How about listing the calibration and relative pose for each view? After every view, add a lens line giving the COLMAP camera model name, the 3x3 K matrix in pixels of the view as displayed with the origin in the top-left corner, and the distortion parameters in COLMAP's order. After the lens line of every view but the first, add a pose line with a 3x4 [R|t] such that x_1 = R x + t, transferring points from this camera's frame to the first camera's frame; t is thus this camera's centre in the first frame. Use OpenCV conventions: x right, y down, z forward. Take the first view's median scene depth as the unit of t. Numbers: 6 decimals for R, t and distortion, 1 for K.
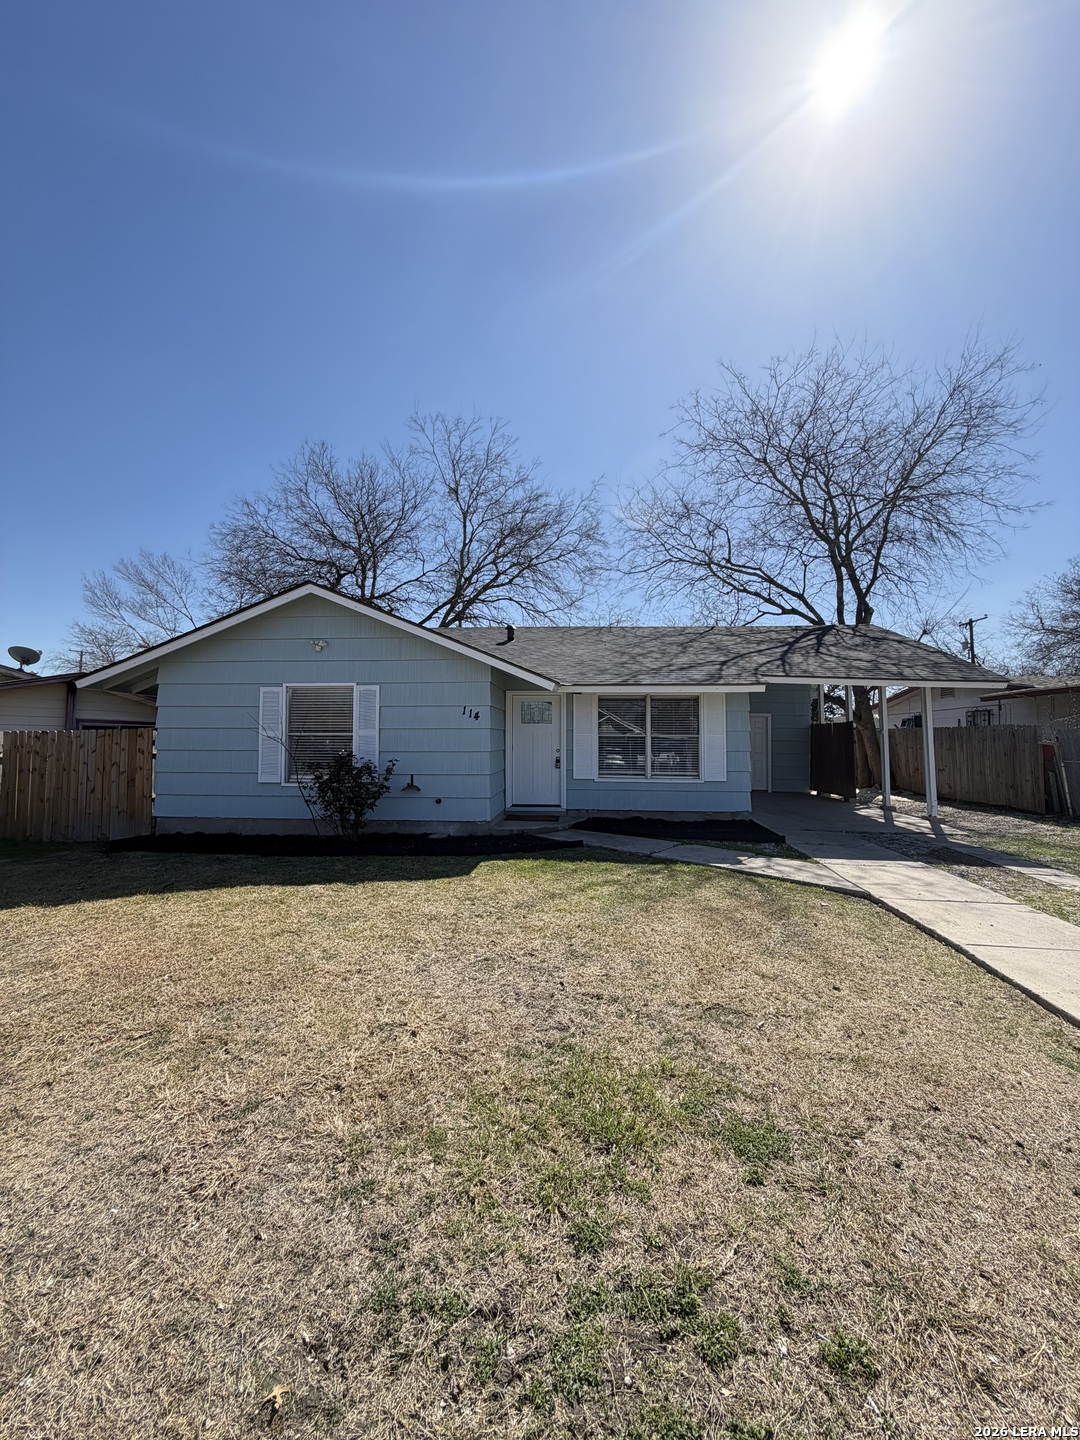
lens RADIAL K [[574.6, 0, 539.7], [0, 574.6, 712.9], [0, 0, 1]] dist [0.000536, 0.000062]
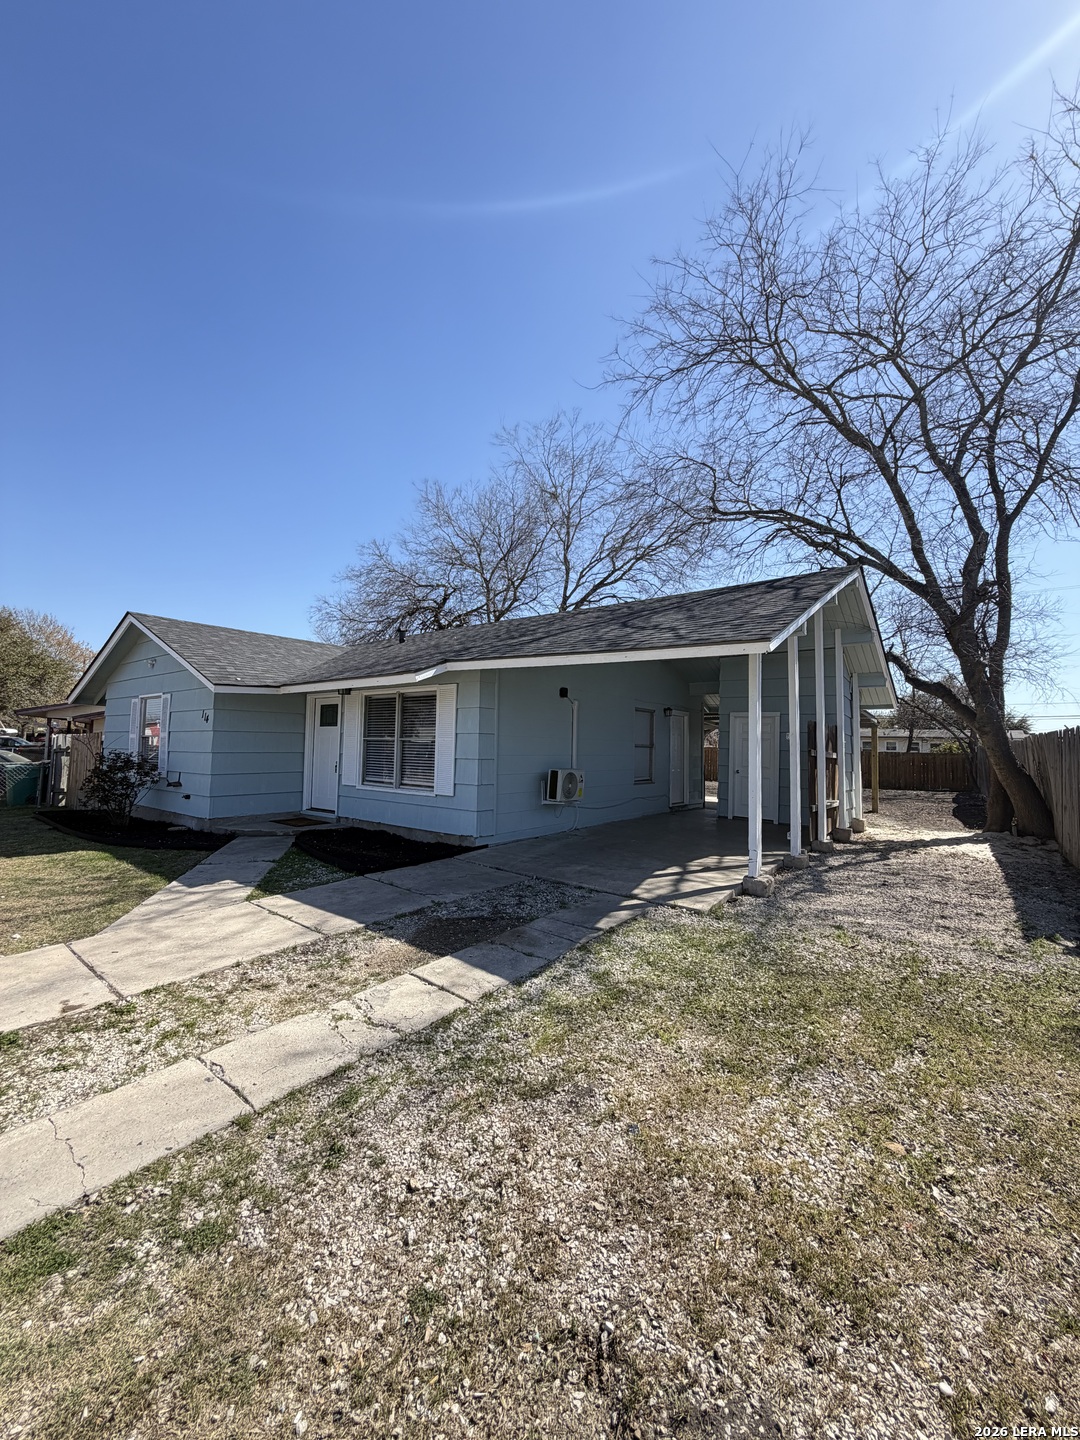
lens RADIAL K [[574.6, 0, 539.7], [0, 574.6, 712.9], [0, 0, 1]] dist [0.000536, 0.000062]
pose [[0.847143, -0.017830, -0.531067, 0.833720], [0.008883, 0.999772, -0.019396, 0.019631], [0.531291, 0.011714, 0.847108, 0.376209]]
